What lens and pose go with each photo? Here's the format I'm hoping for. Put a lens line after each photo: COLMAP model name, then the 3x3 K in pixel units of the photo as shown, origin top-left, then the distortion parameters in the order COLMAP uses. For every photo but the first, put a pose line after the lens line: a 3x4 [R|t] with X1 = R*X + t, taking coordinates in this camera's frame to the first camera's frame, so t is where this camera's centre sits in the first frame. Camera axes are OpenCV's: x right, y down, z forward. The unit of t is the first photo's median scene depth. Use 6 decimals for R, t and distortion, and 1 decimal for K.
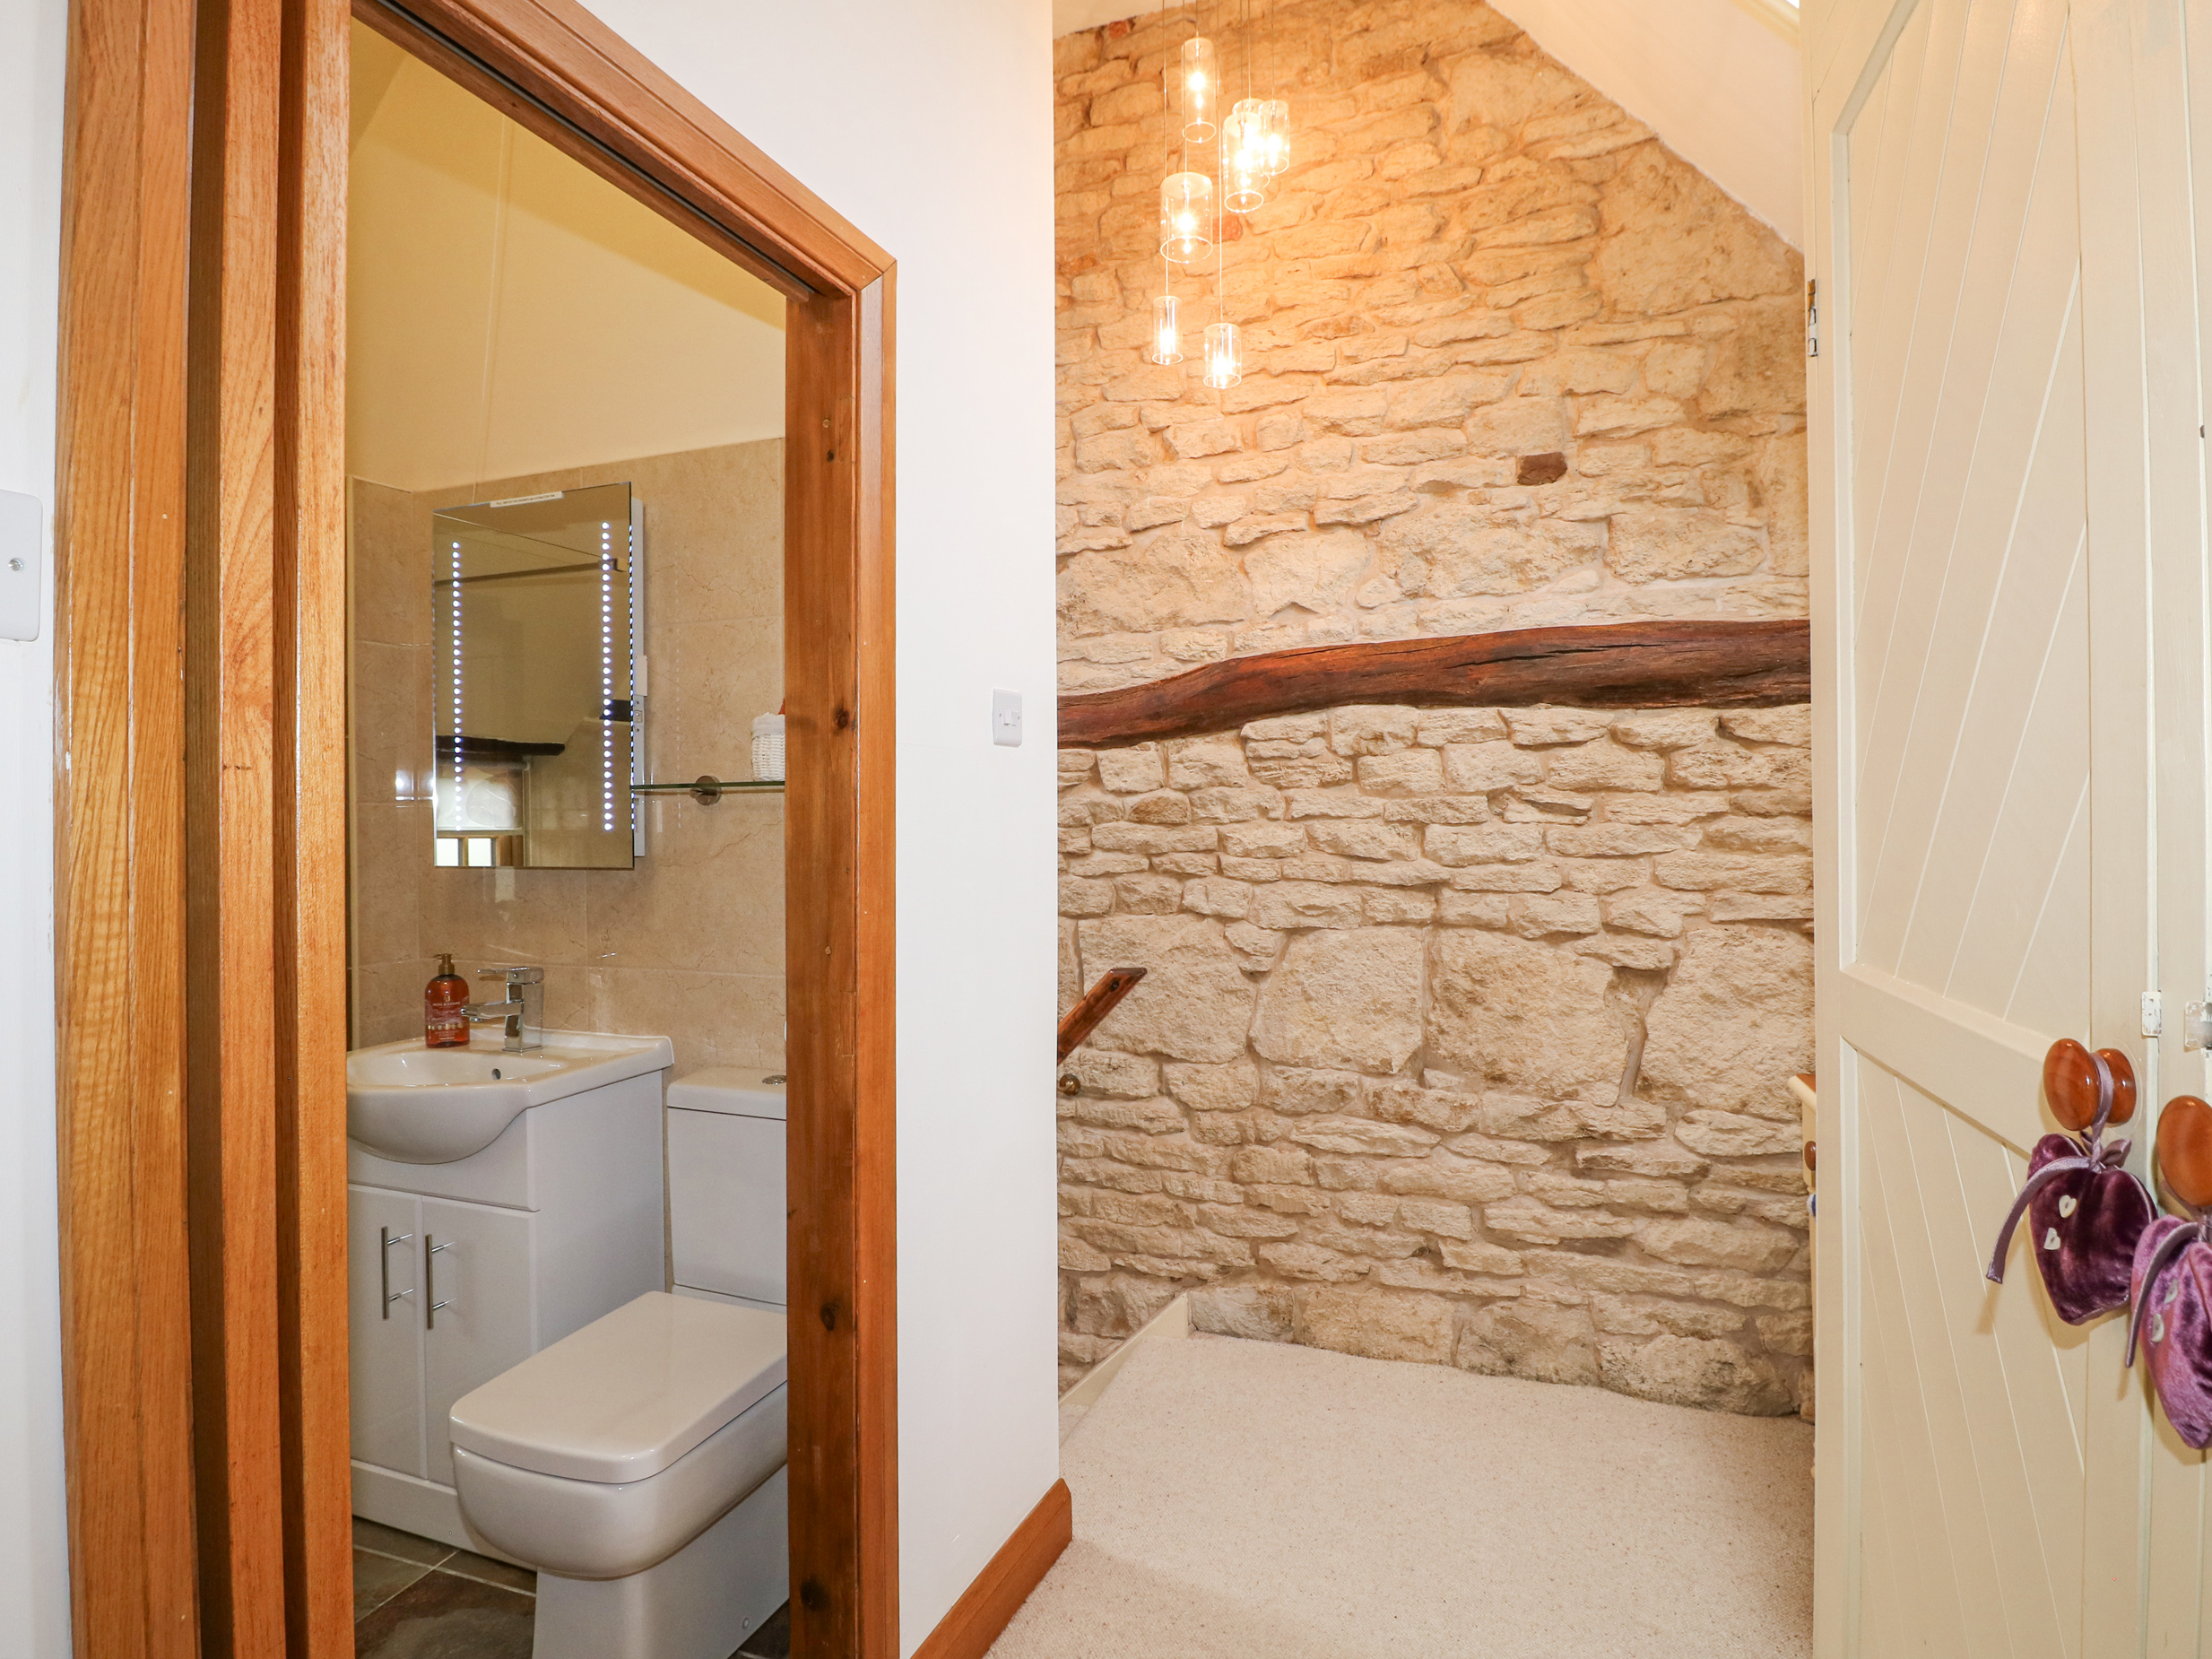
lens RADIAL K [[1143.3, 0, 1108.7], [0, 1143.3, 815.0], [0, 0, 1]] dist [0.002966, -0.015361]
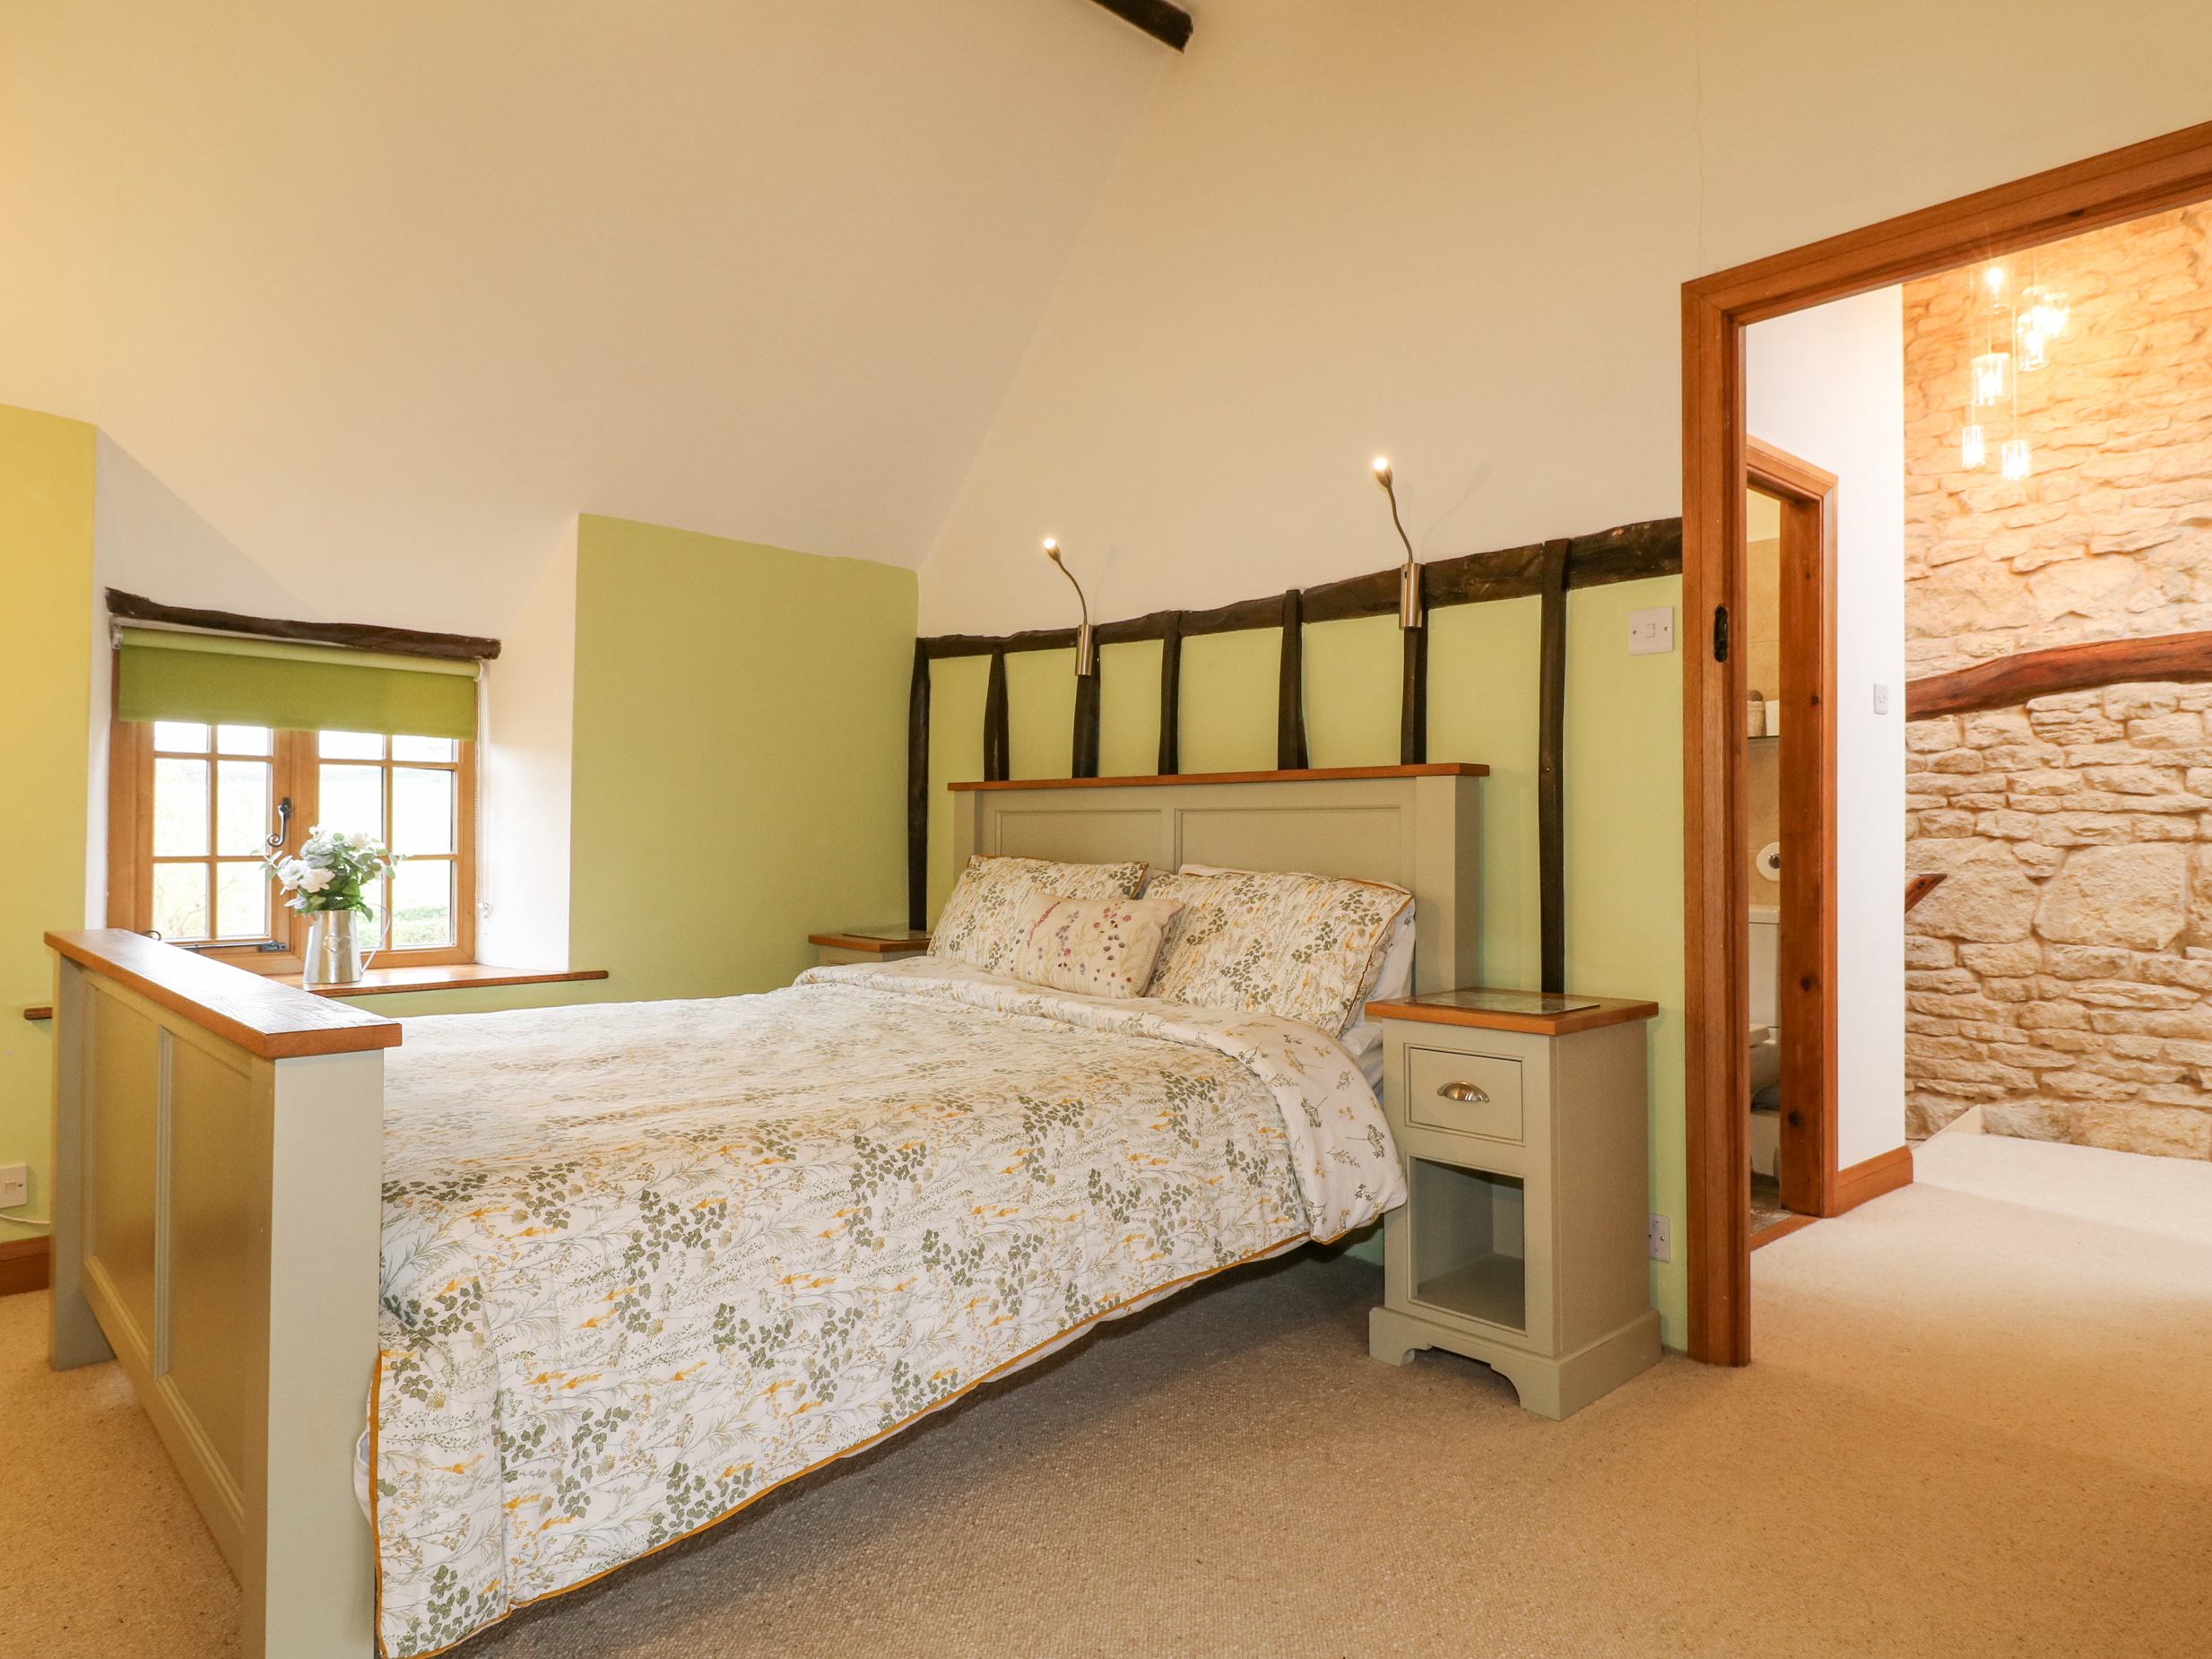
lens RADIAL K [[1321.3, 0, 1112.1], [0, 1321.3, 821.4], [0, 0, 1]] dist [0.004965, -0.013689]
pose [[0.895586, 0.001299, -0.444886, -0.170505], [-0.002814, 0.999992, -0.002745, 0.077871], [0.444879, 0.003711, 0.895583, -0.960103]]
